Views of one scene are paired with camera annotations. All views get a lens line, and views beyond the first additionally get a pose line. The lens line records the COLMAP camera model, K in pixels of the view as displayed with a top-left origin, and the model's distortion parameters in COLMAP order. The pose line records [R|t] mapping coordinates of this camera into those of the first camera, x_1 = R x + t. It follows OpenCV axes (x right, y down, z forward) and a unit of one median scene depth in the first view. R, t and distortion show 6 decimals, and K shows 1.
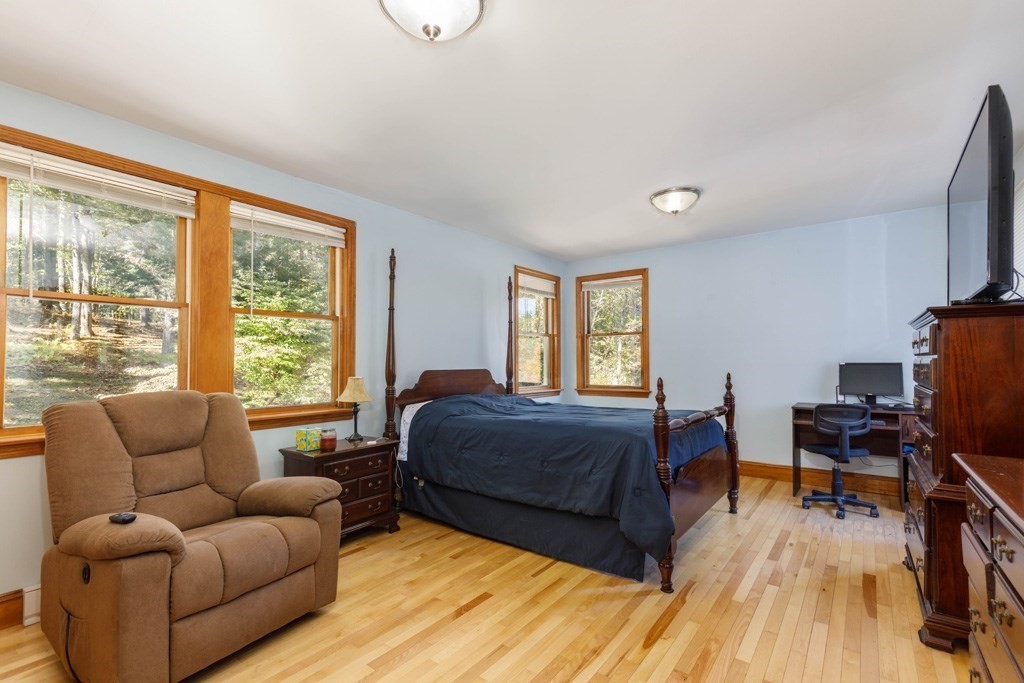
lens RADIAL K [[460.1, 0, 517.1], [0, 460.1, 344.8], [0, 0, 1]] dist [0.001189, -0.000038]
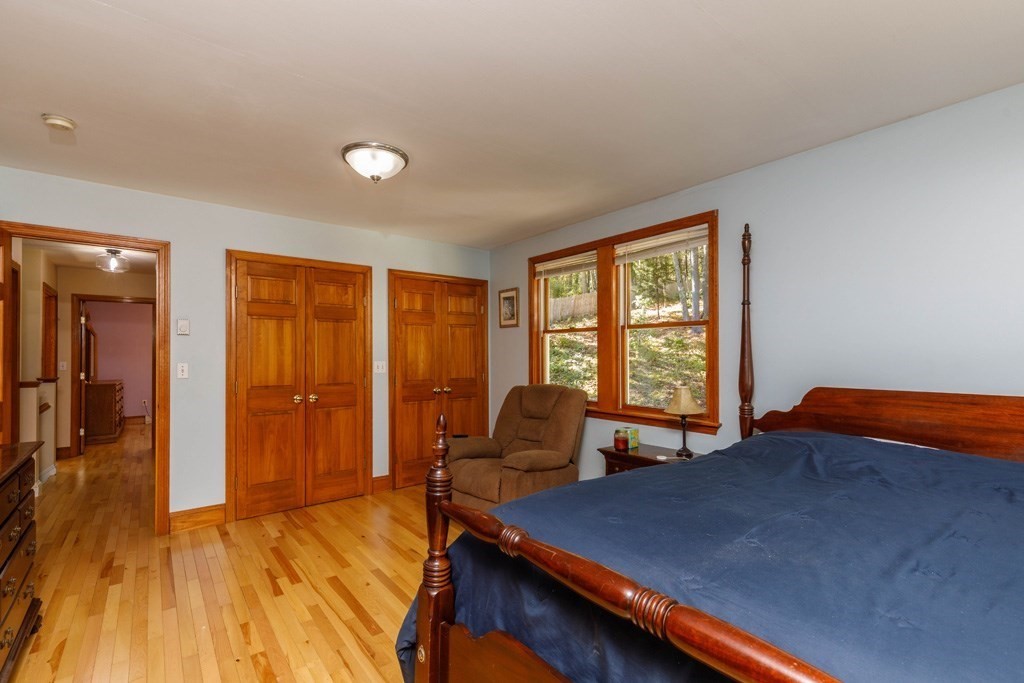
lens RADIAL K [[460.1, 0, 517.1], [0, 460.1, 344.8], [0, 0, 1]] dist [0.001189, -0.000038]
pose [[-0.248644, -0.023817, -0.968302, 0.582204], [0.029998, 0.999029, -0.032276, 0.005815], [0.968130, -0.037073, -0.247688, 0.838126]]
